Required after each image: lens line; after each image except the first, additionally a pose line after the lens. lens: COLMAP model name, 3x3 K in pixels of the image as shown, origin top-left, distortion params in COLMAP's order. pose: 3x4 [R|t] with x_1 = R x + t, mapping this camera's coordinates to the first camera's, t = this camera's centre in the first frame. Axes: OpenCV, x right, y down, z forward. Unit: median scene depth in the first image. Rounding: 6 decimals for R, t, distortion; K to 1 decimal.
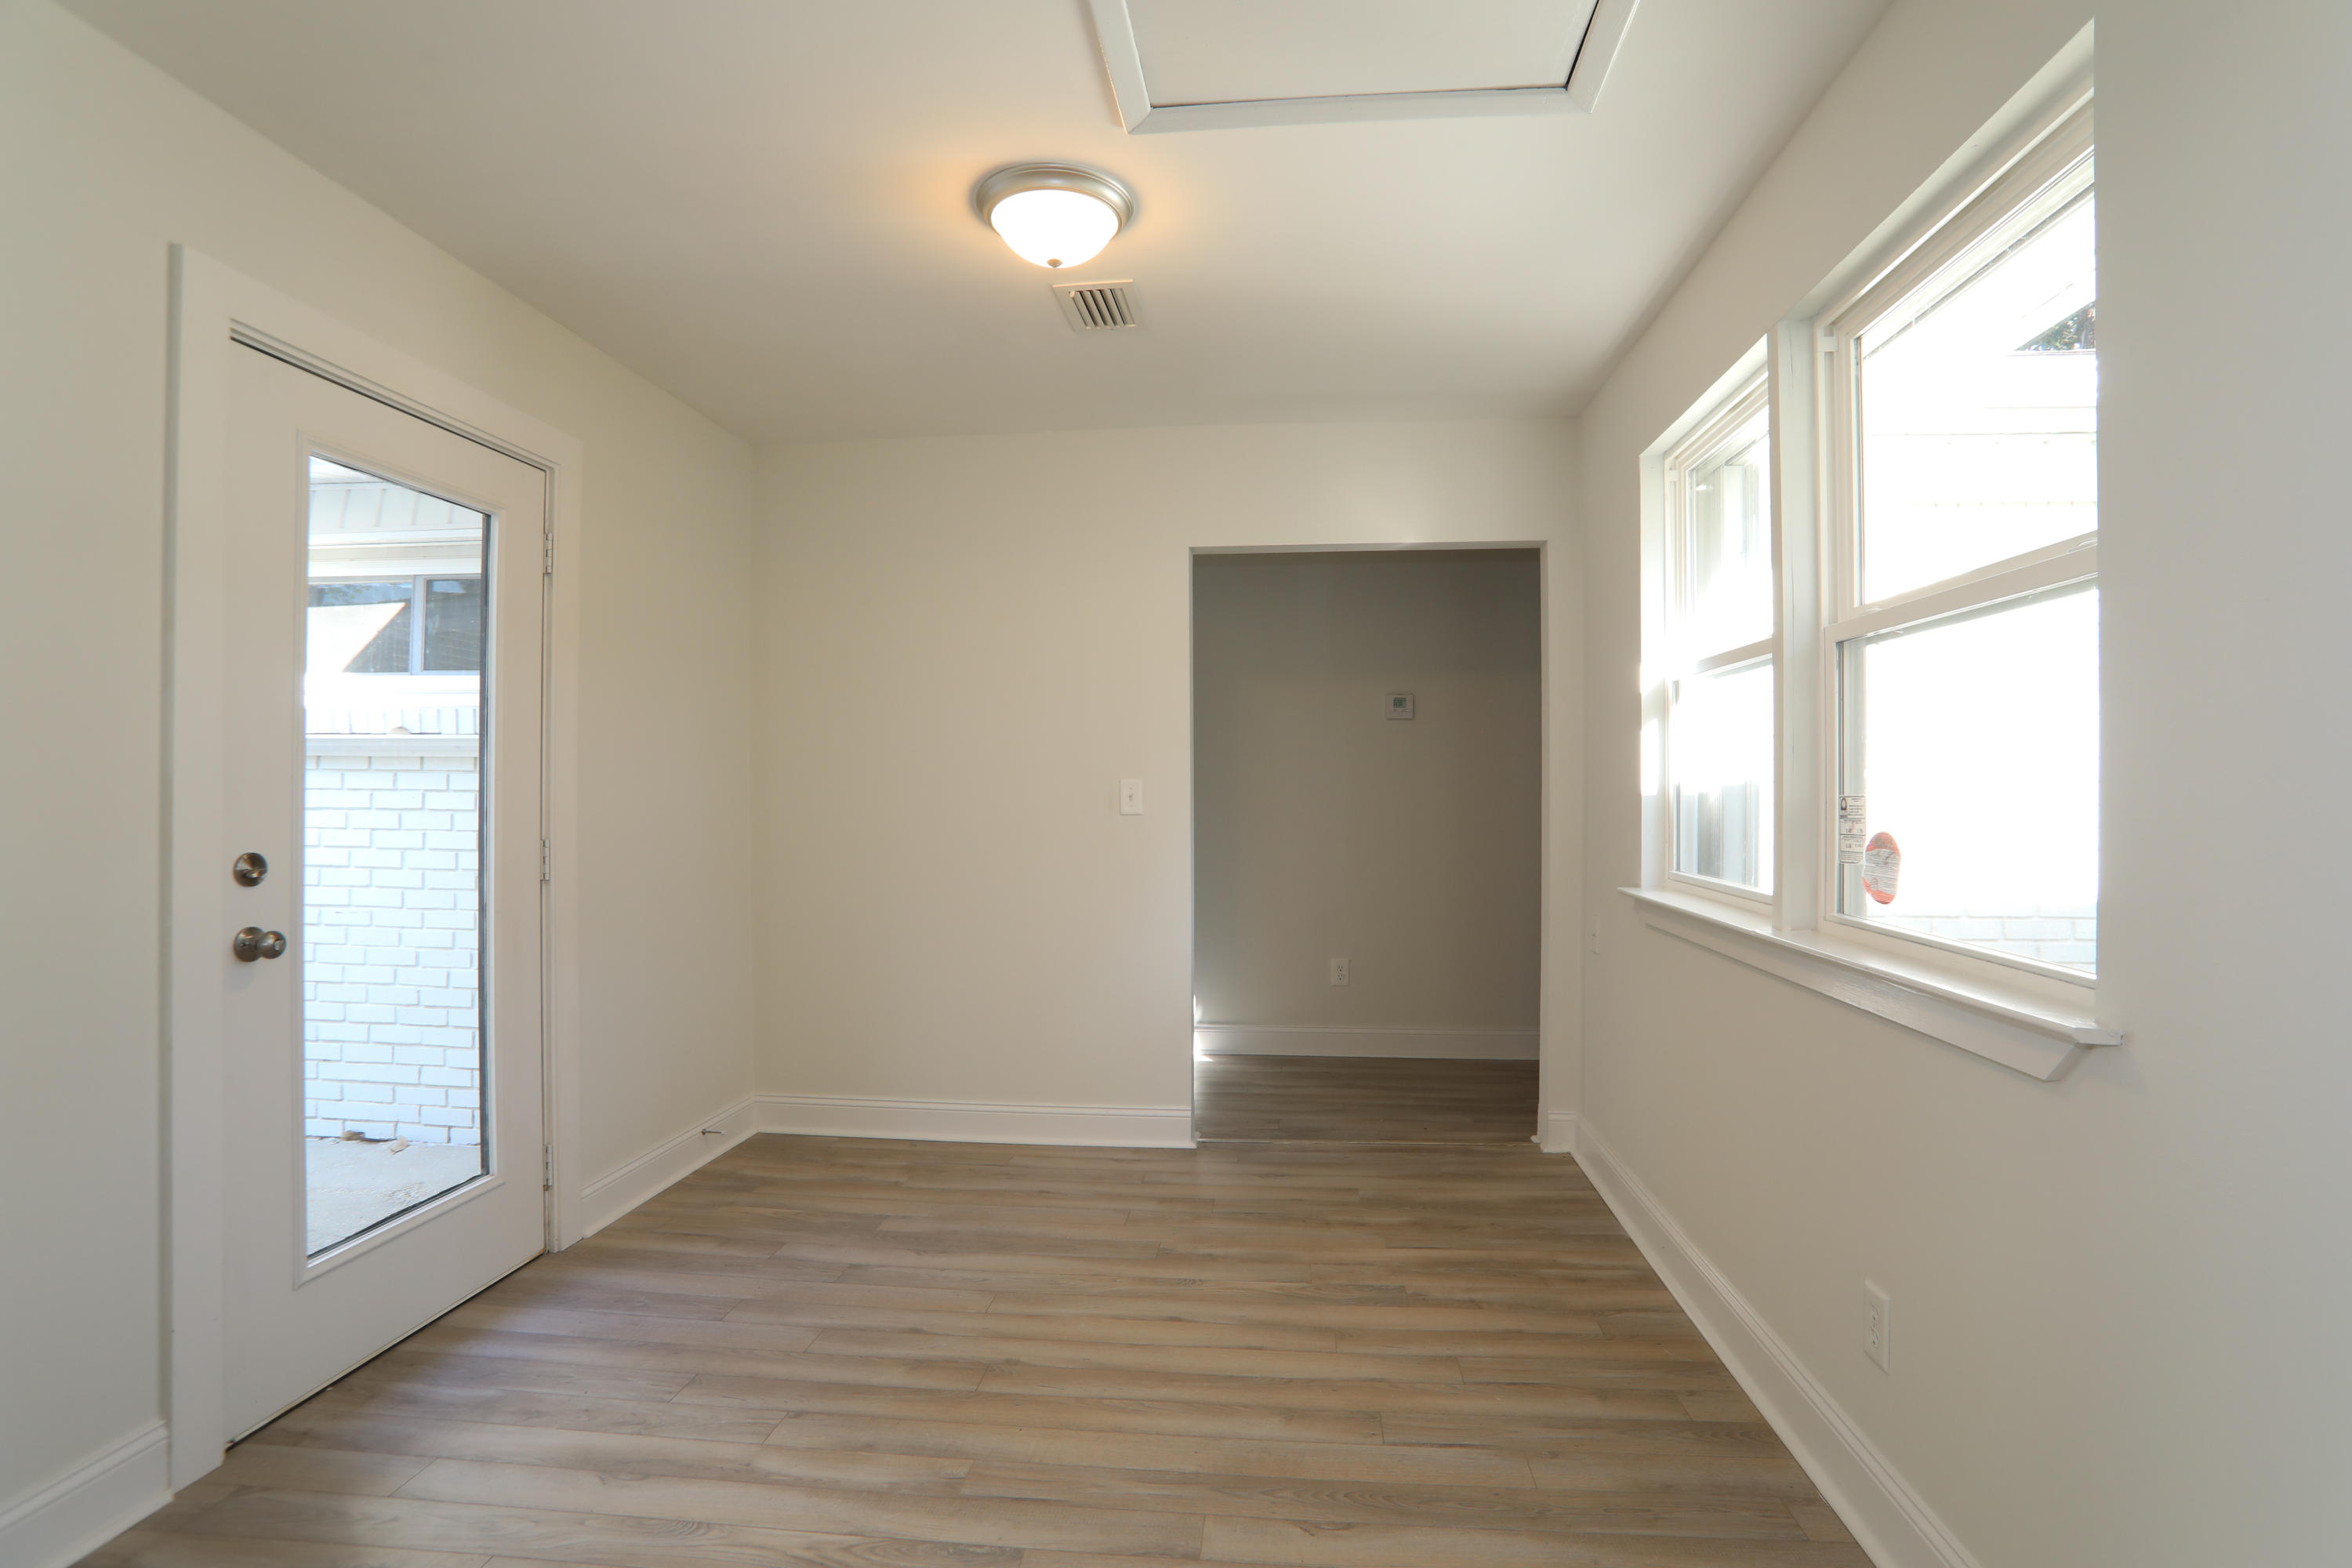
lens RADIAL K [[1146.1, 0, 1176.0], [0, 1146.1, 784.0], [0, 0, 1]] dist [-0.089307, 0.038150]
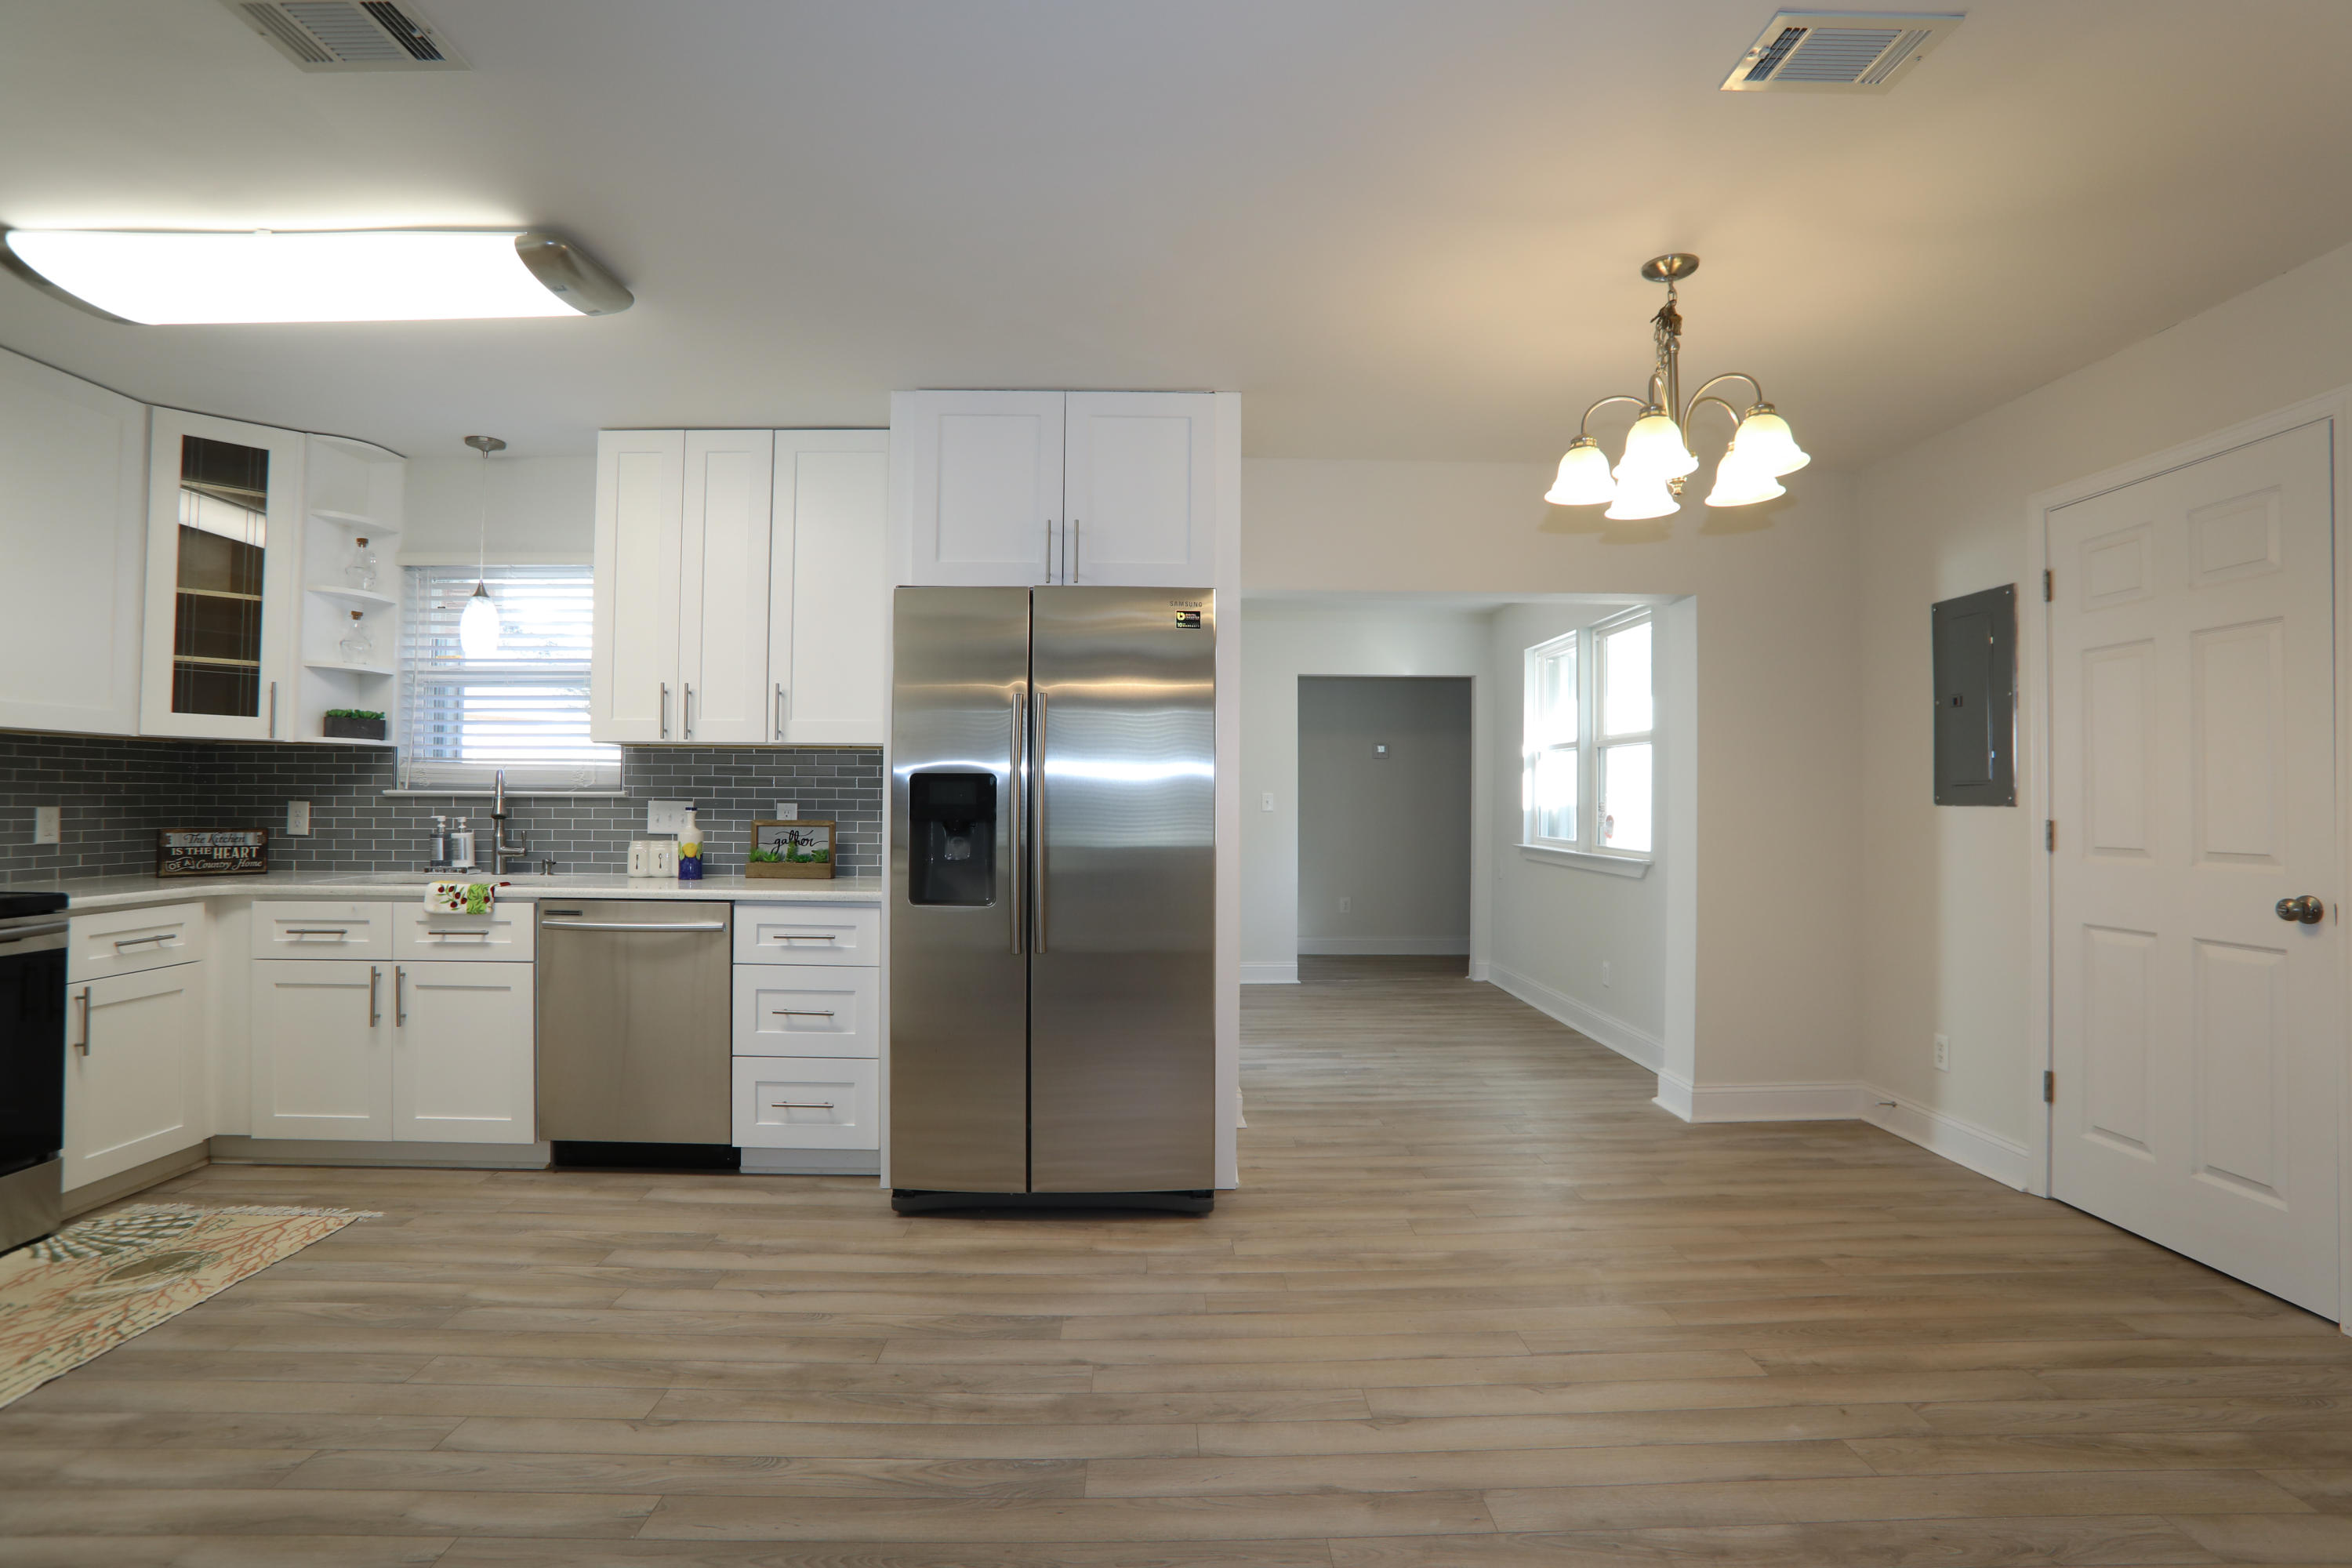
lens RADIAL K [[1146.1, 0, 1176.0], [0, 1146.1, 784.0], [0, 0, 1]] dist [-0.089307, 0.038150]
pose [[0.993483, 0.009302, 0.113597, -0.565389], [-0.007960, 0.999893, -0.012265, 0.006800], [-0.113699, 0.011281, 0.993451, -1.239492]]
